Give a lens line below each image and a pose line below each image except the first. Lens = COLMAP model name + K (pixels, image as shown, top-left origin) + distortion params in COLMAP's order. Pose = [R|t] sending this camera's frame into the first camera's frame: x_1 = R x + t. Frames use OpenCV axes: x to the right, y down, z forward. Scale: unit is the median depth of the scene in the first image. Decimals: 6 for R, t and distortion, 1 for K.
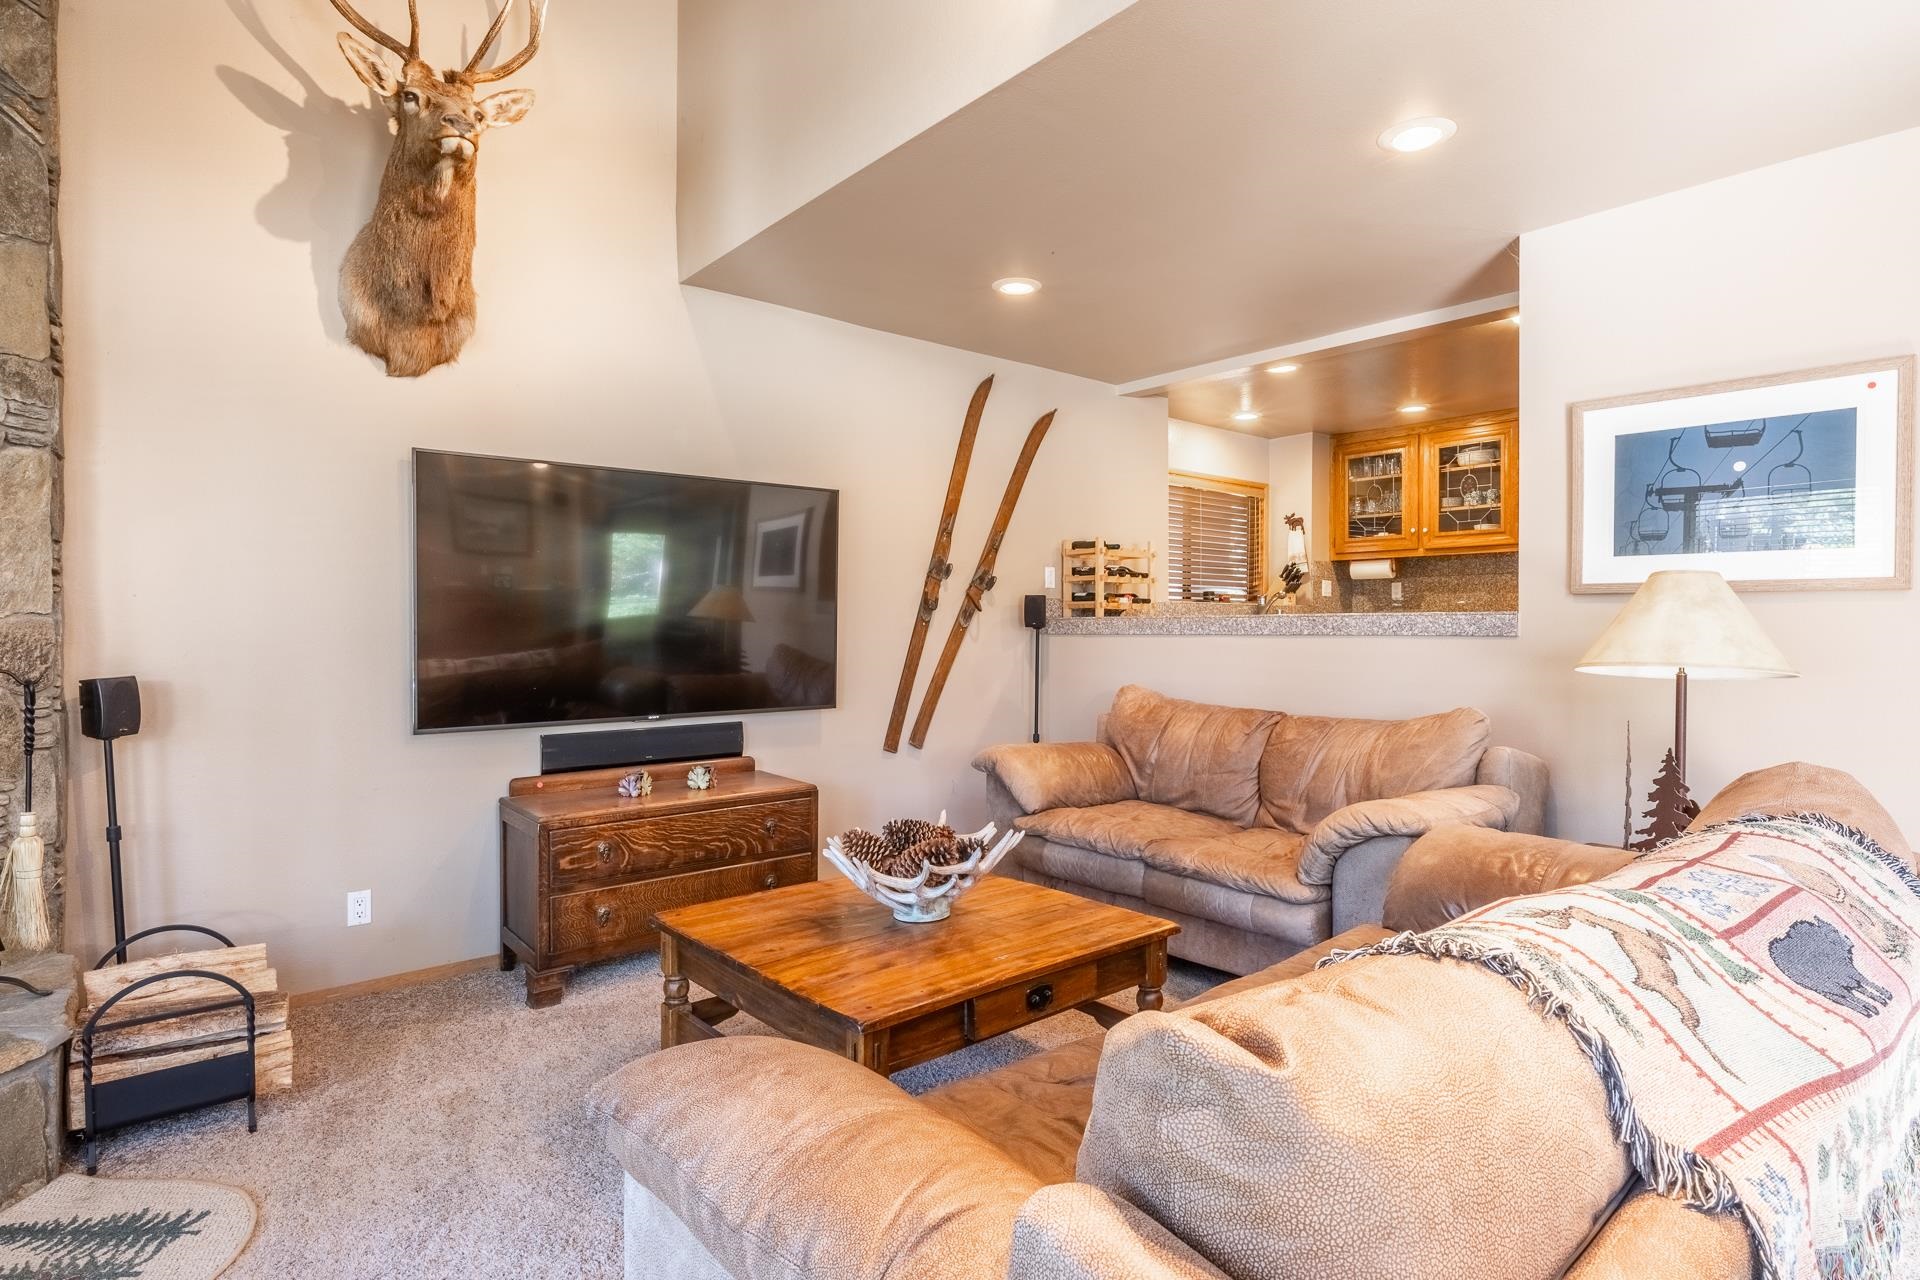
lens RADIAL K [[1020.8, 0, 951.2], [0, 1020.8, 639.6], [0, 0, 1]] dist [-0.001271, -0.002117]
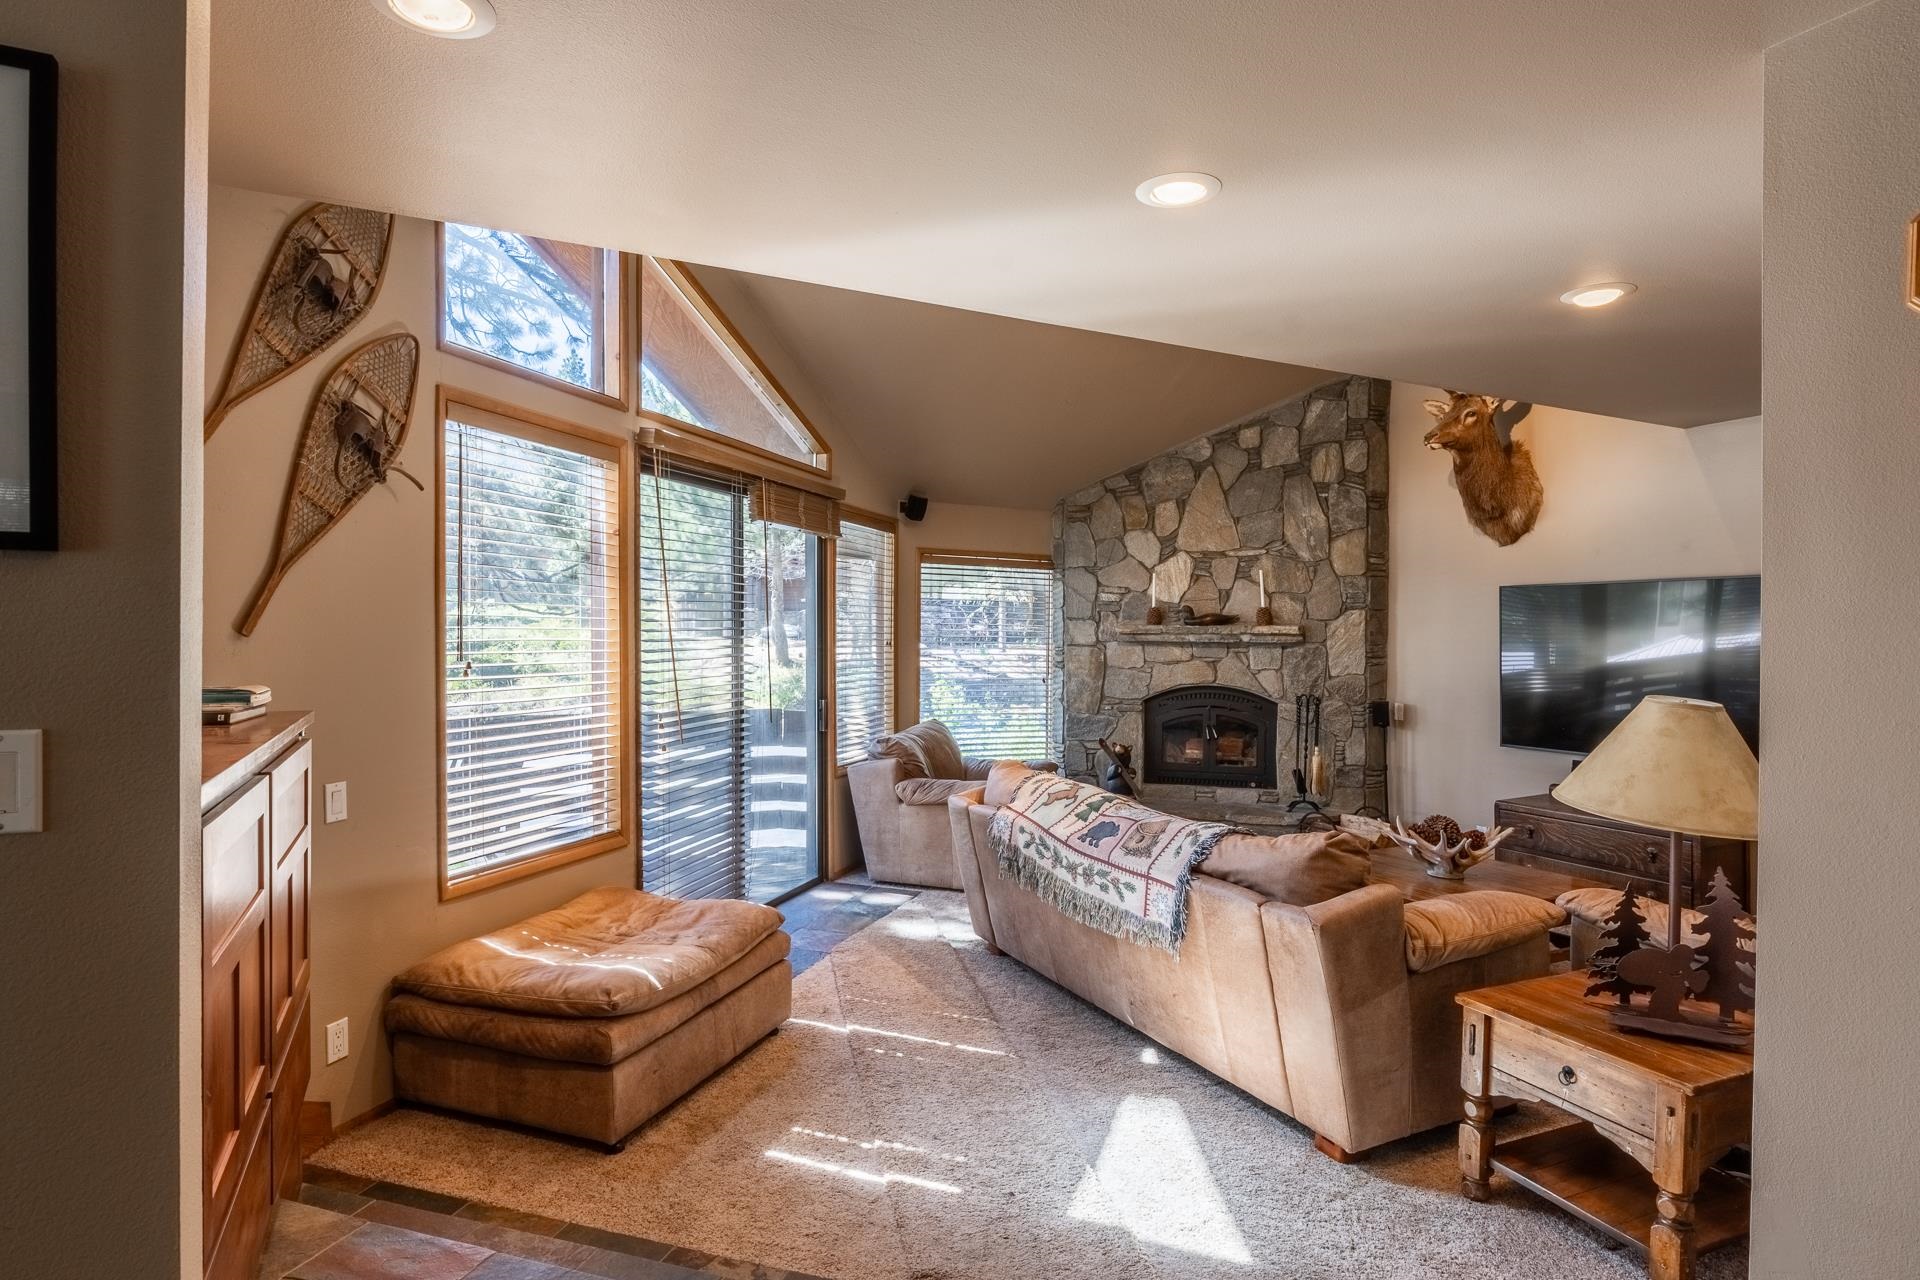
lens RADIAL K [[1020.8, 0, 956.7], [0, 1020.8, 640.1], [0, 0, 1]] dist [-0.001271, -0.002117]
pose [[-0.242167, 0.011184, -0.970170, 1.437316], [-0.015804, 0.999755, 0.015470, -0.104769], [0.970106, 0.019079, -0.241931, 0.504190]]
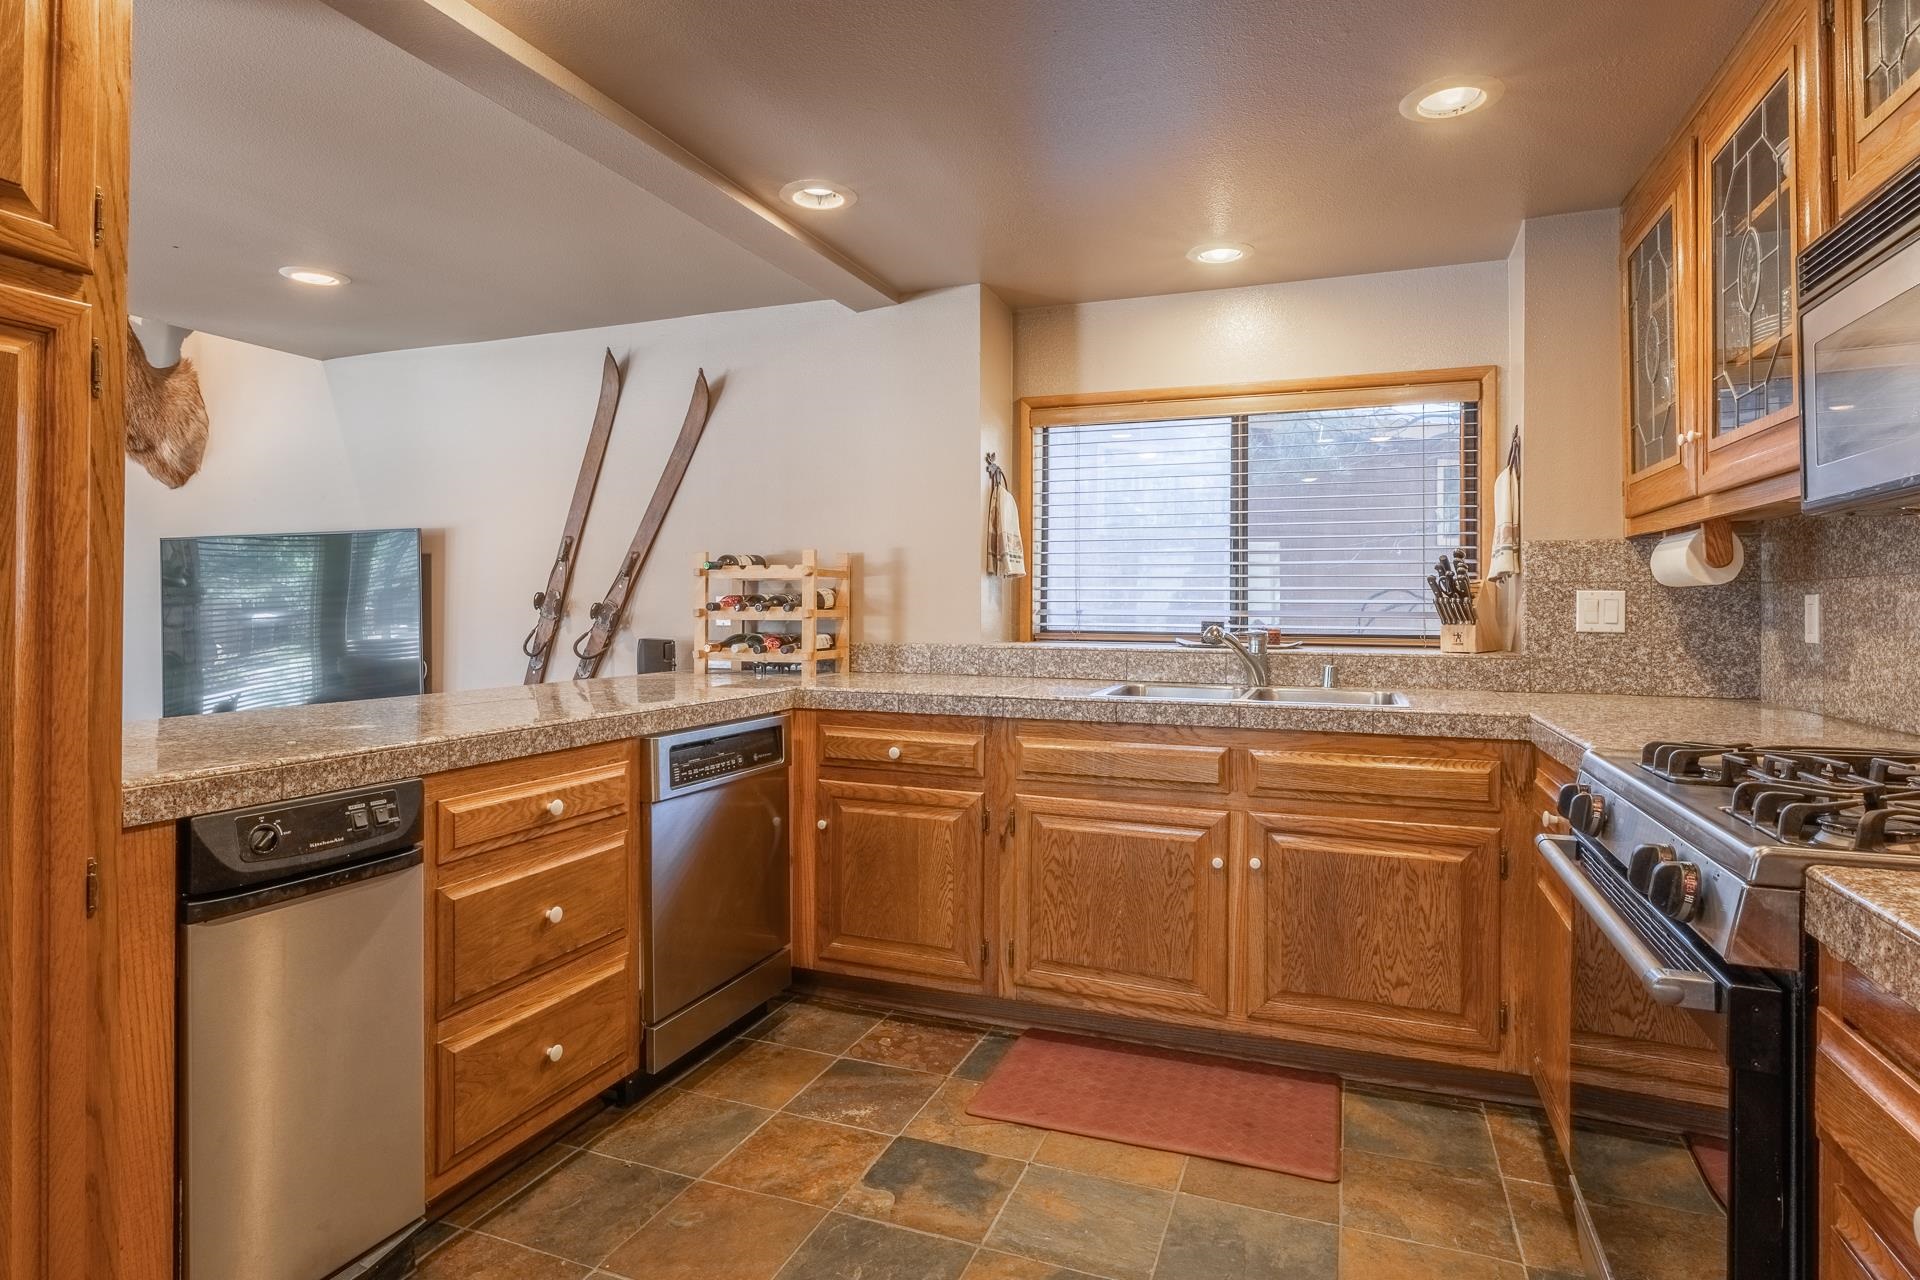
lens RADIAL K [[1020.8, 0, 958.2], [0, 1020.8, 600.2], [0, 0, 1]] dist [-0.001271, -0.002117]
pose [[0.480114, 0.001195, -0.877205, 1.247551], [-0.013210, 0.999896, -0.005868, -0.106883], [0.877106, 0.014405, 0.480080, 1.284927]]
